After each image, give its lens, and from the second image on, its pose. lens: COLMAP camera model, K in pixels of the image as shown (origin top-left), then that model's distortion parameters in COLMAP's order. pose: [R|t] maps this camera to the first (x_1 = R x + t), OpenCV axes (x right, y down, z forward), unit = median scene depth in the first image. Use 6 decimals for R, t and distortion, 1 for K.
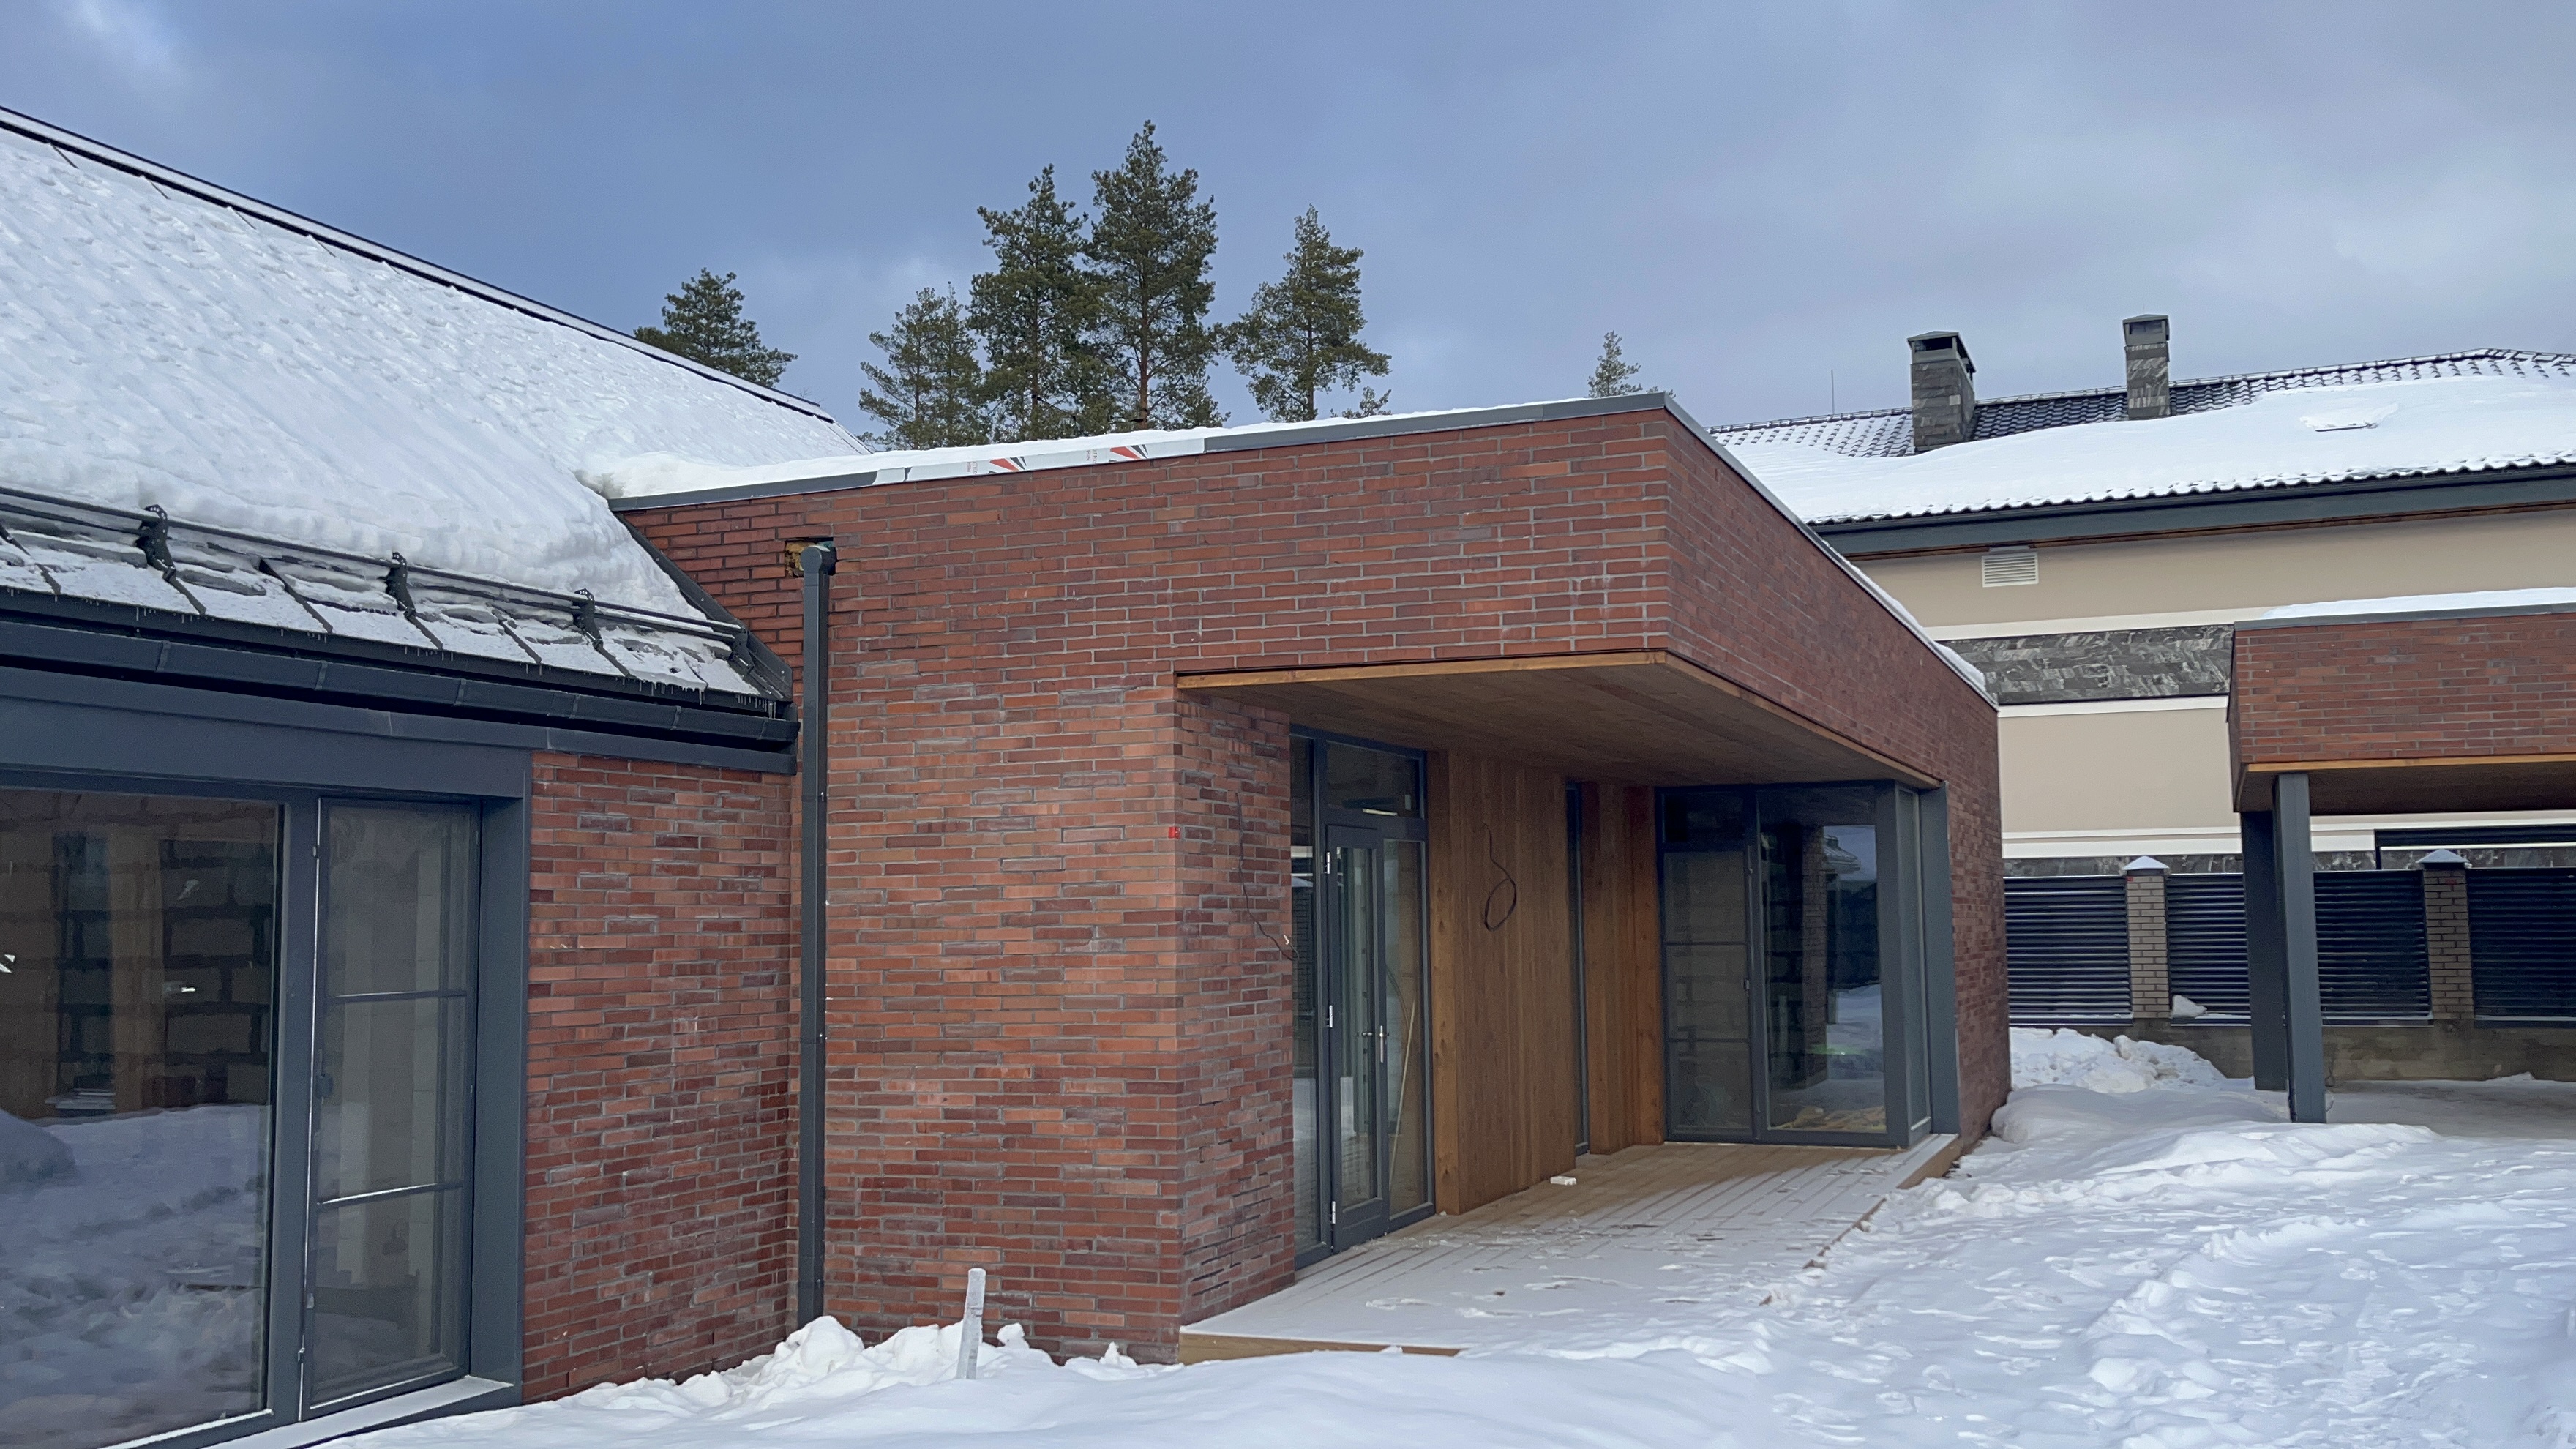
lens RADIAL K [[2221.8, 0, 1336.2], [0, 2221.8, 743.6], [0, 0, 1]] dist [0.064945, -0.059574]
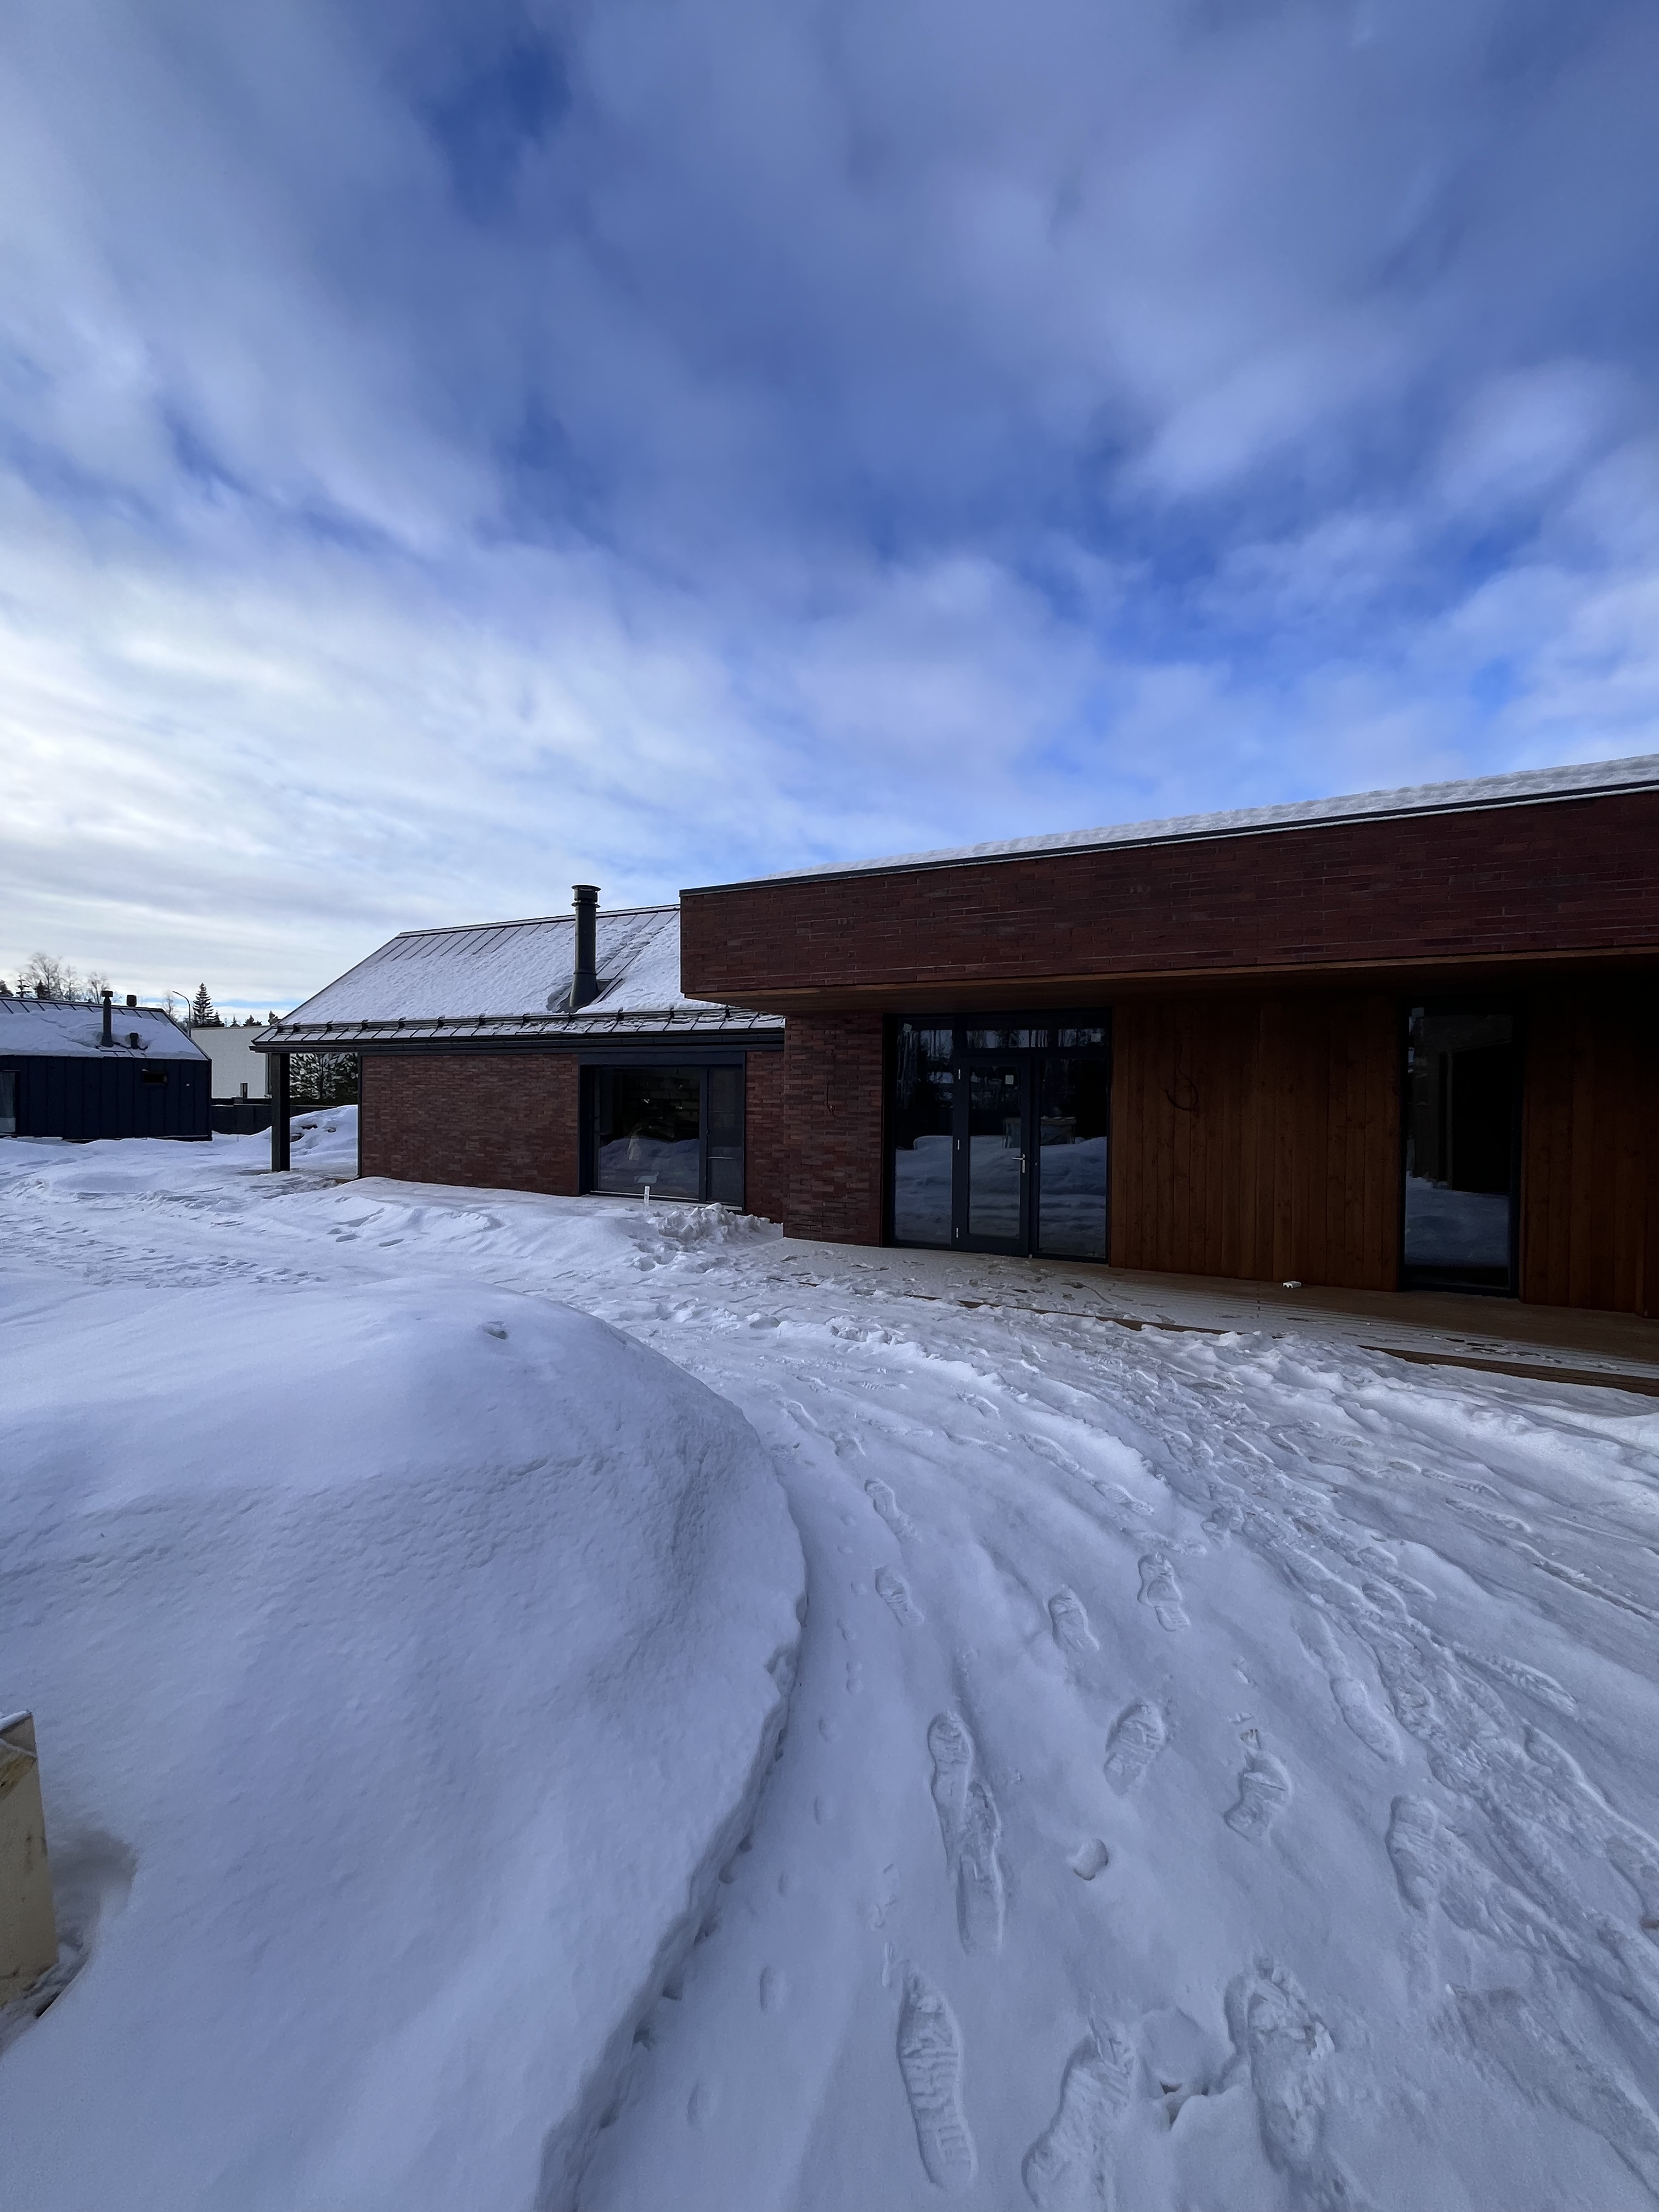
lens RADIAL K [[878.2, 0, 834.4], [0, 878.2, 1108.7], [0, 0, 1]] dist [-0.002919, -0.000784]
pose [[-0.065197, 0.026807, -0.997512, 0.730558], [0.071610, 0.997187, 0.022118, 0.051041], [0.995300, -0.069990, -0.066934, 0.794397]]
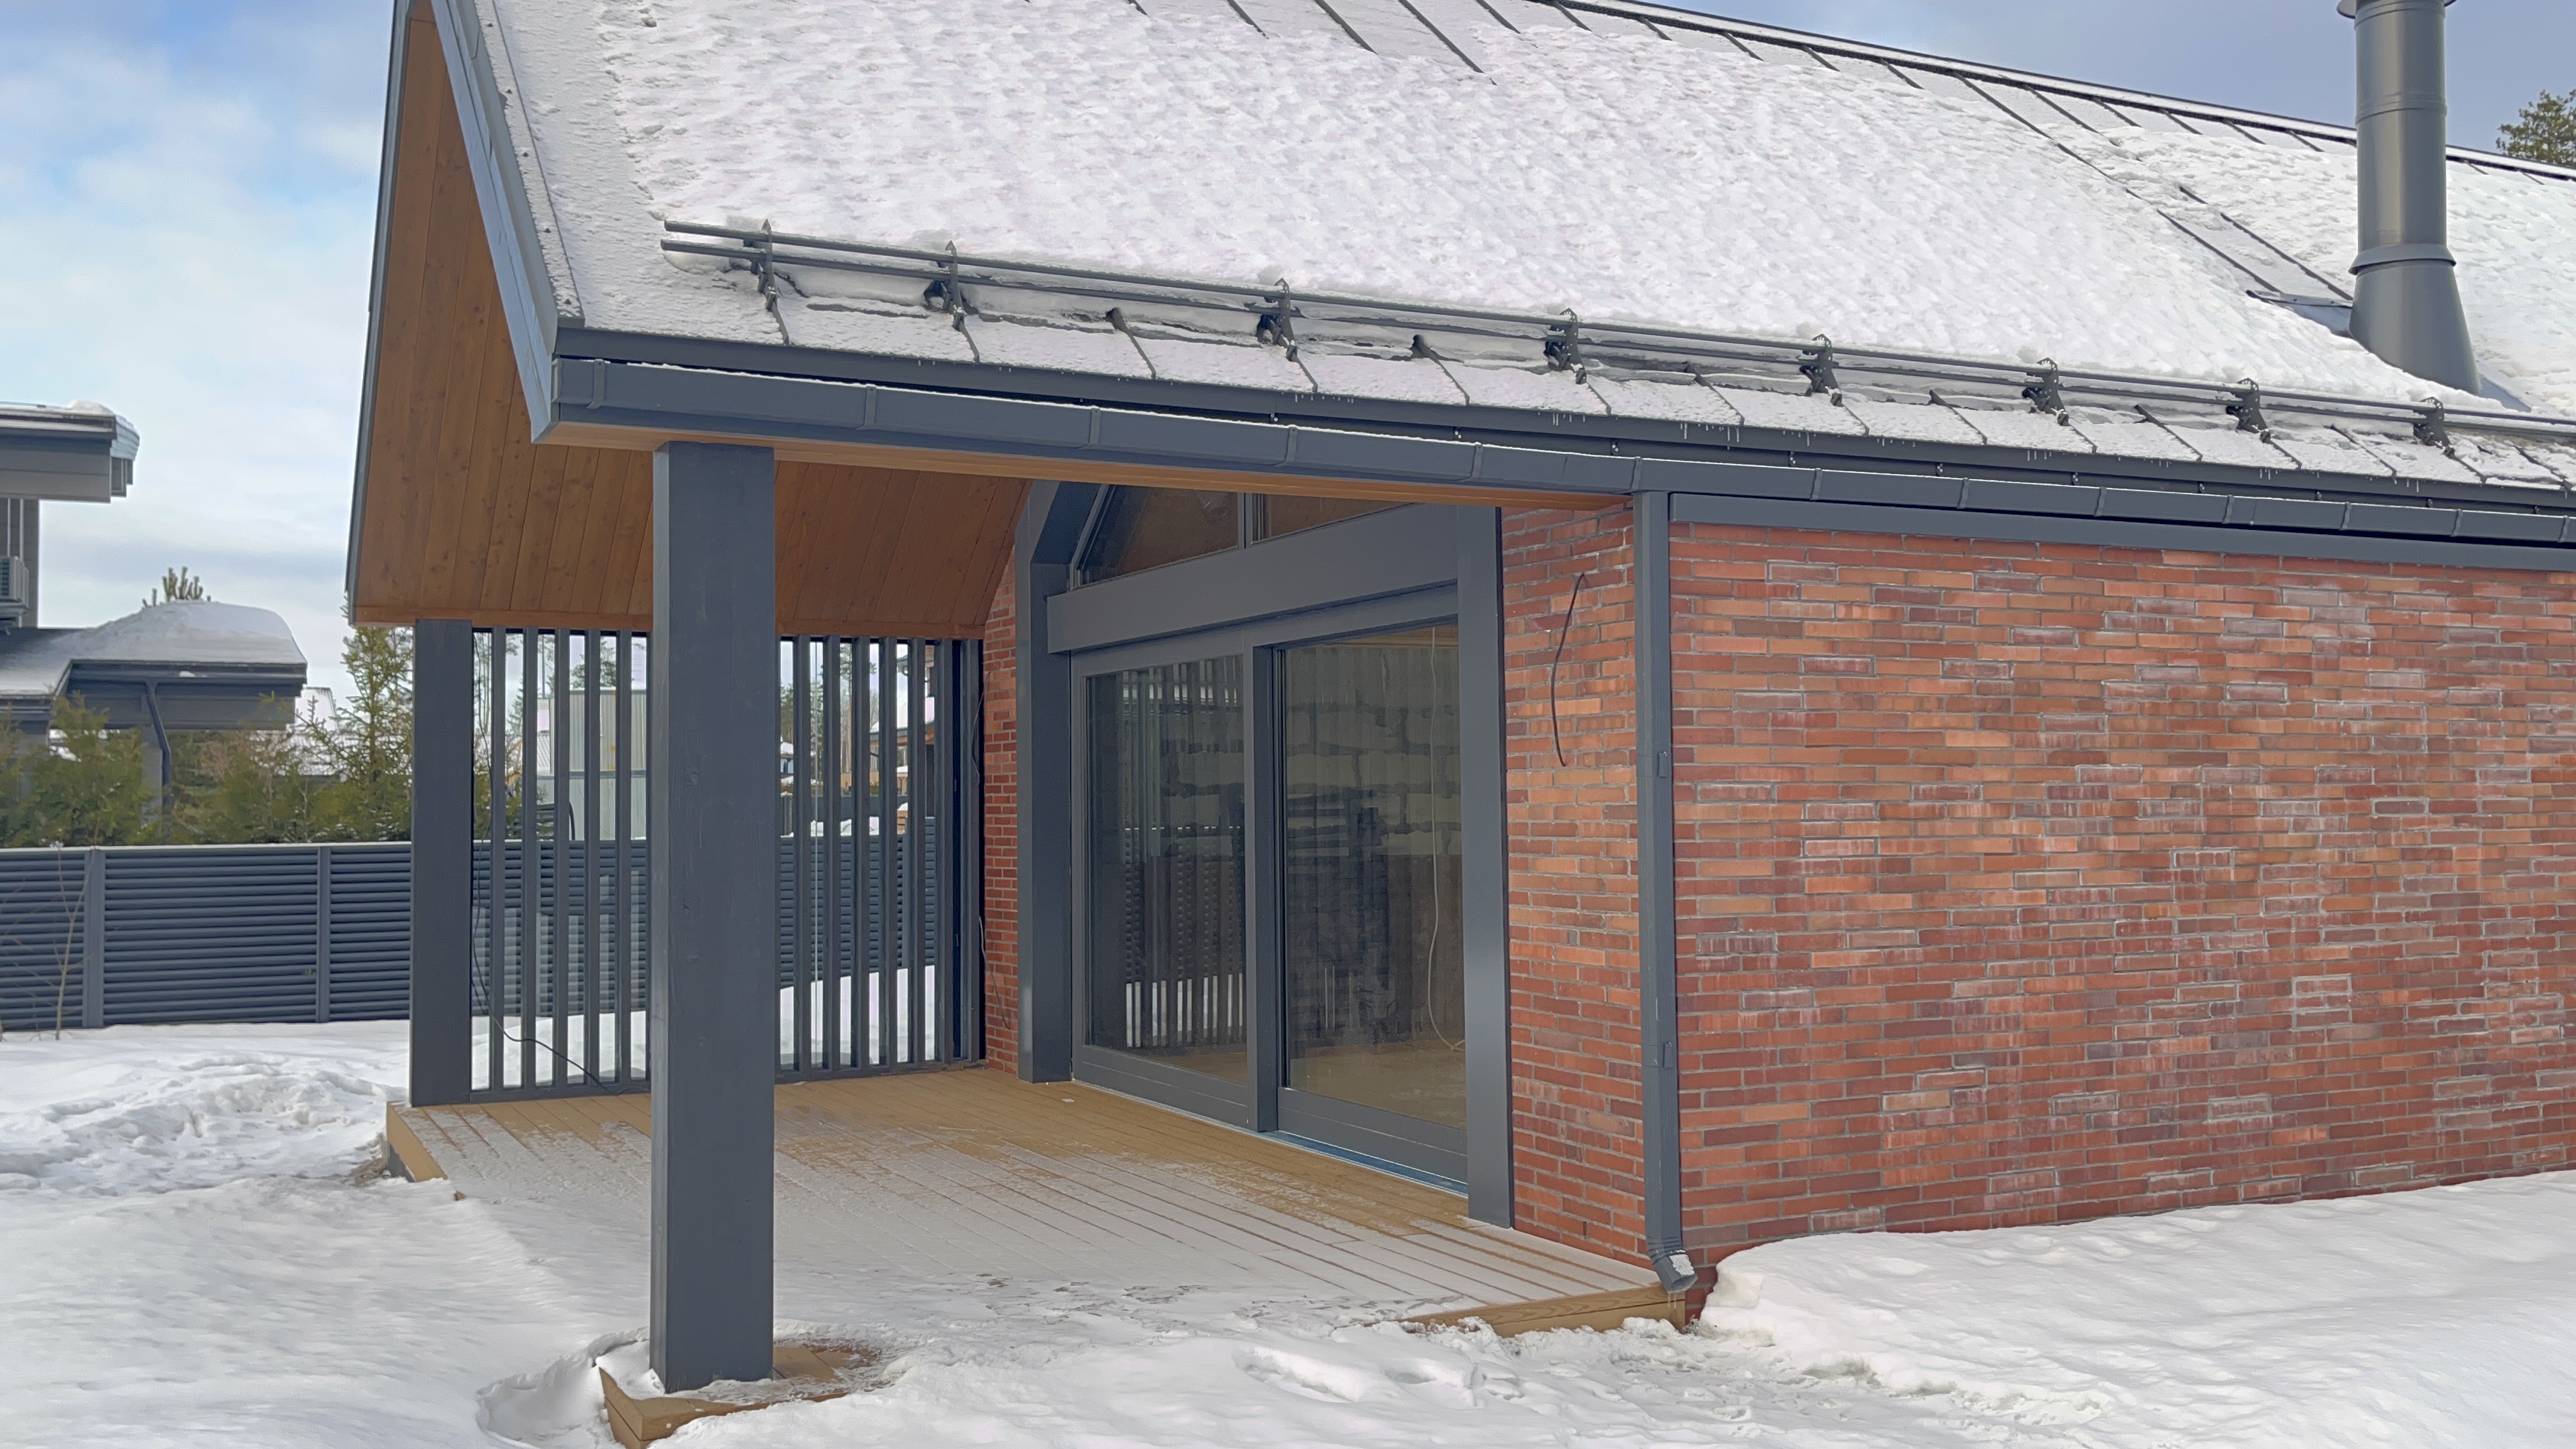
lens RADIAL K [[2228.1, 0, 1287.9], [0, 2228.1, 713.6], [0, 0, 1]] dist [0.065743, -0.075227]
pose [[0.745262, -0.021821, -0.666415, -0.176569], [0.055935, 0.997987, 0.029875, -0.019052], [0.664422, -0.059541, 0.744982, -0.395981]]
